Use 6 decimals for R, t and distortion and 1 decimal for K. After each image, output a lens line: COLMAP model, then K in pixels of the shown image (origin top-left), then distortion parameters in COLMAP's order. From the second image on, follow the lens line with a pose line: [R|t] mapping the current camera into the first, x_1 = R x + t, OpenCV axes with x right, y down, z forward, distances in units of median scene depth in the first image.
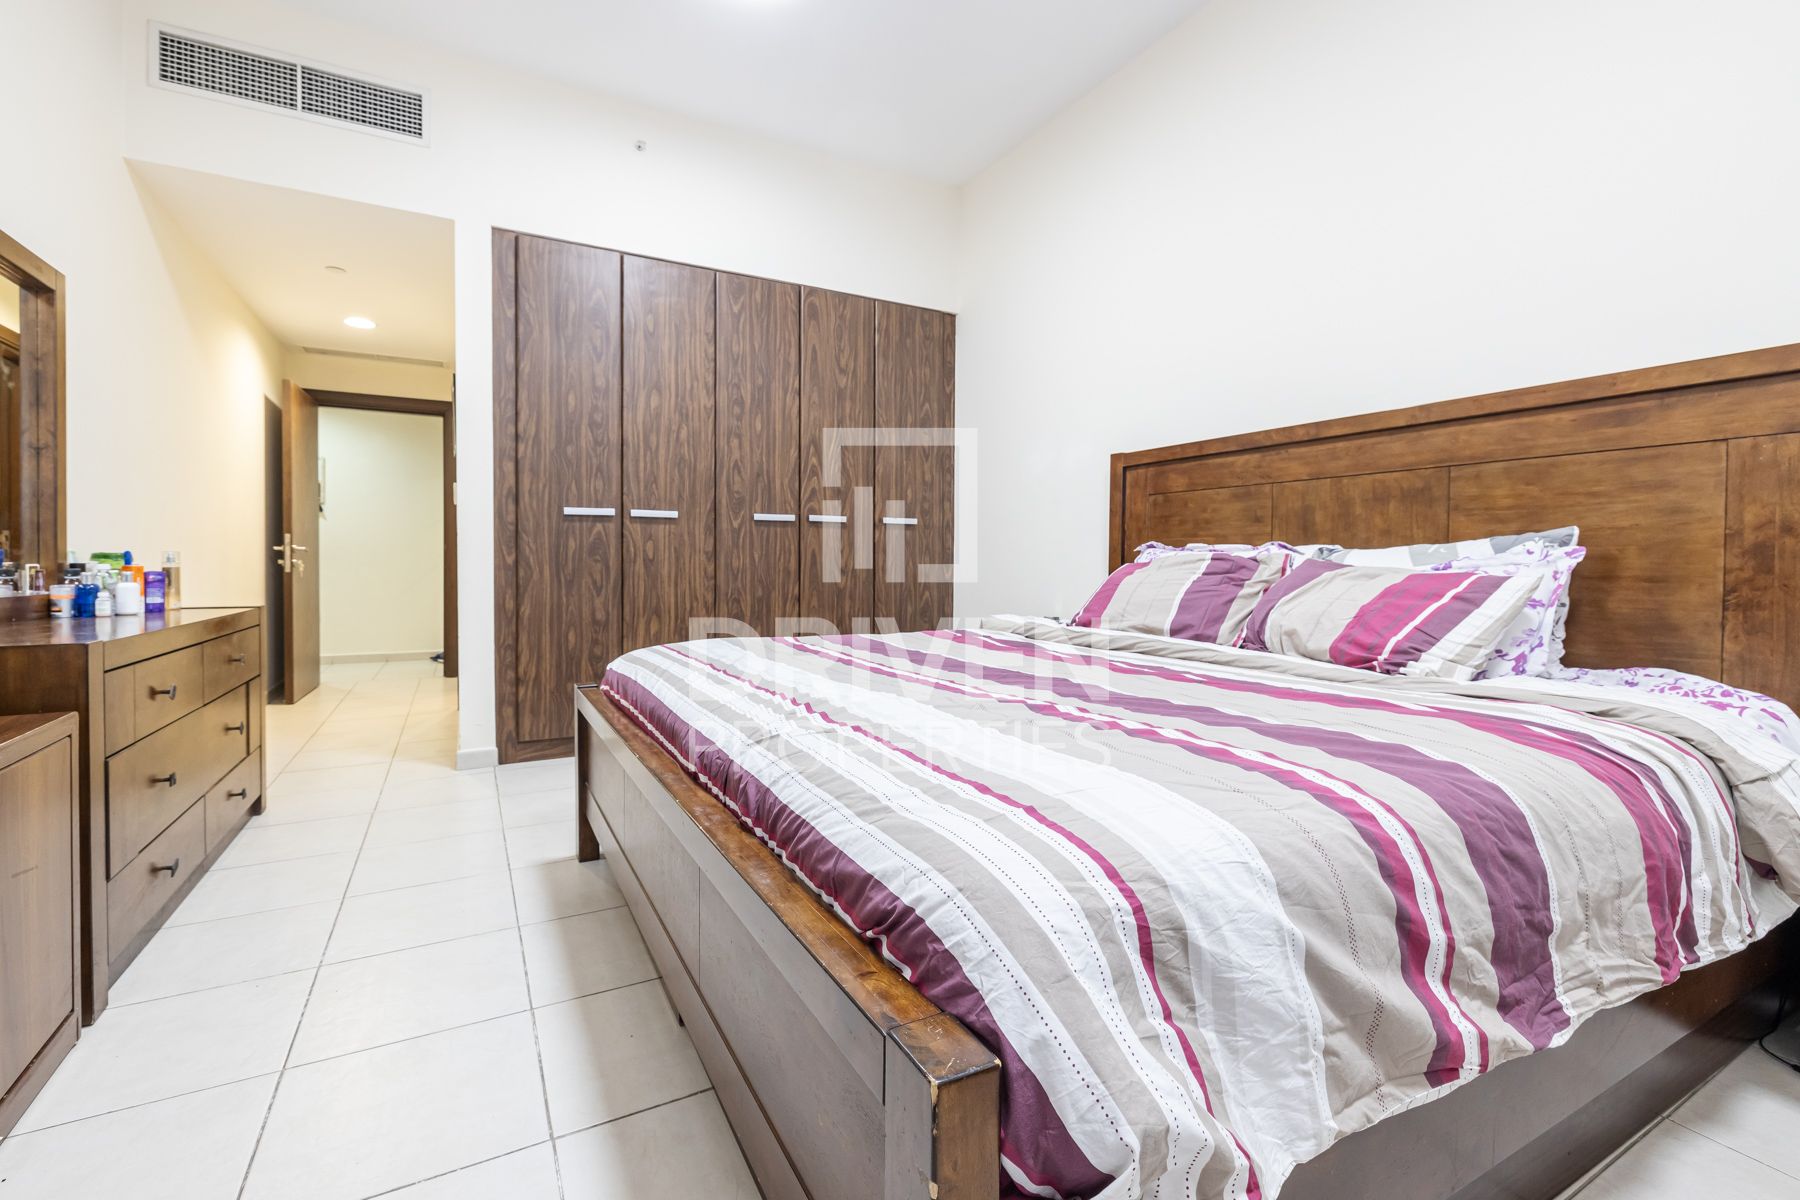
lens RADIAL K [[756.6, 0, 892.6], [0, 756.6, 586.4], [0, 0, 1]] dist [-0.000258, 0.000075]
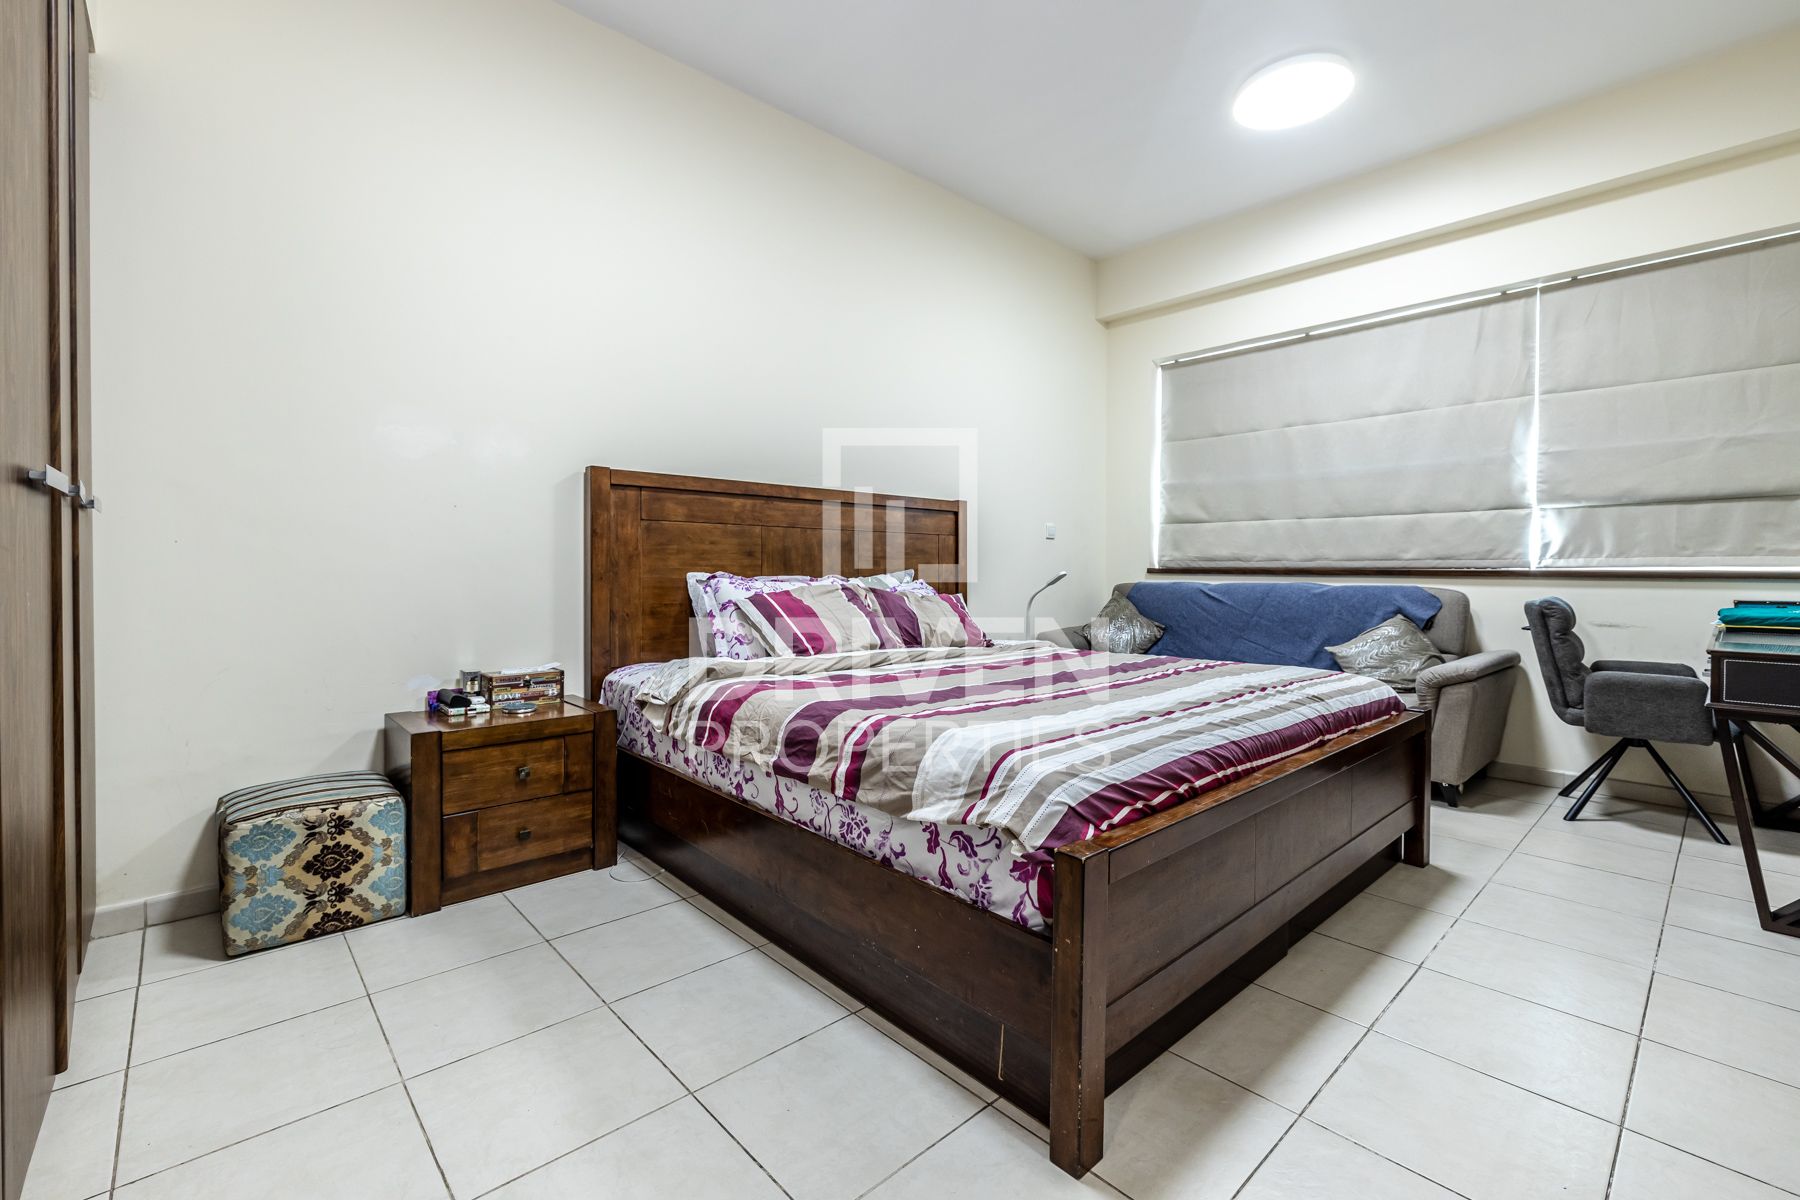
lens RADIAL K [[756.6, 0, 892.6], [0, 756.6, 586.4], [0, 0, 1]] dist [-0.000258, 0.000075]
pose [[-0.210326, -0.023007, 0.977361, -0.771843], [0.020629, 0.999396, 0.027965, -0.066407], [-0.977414, 0.026043, -0.209725, 1.050939]]
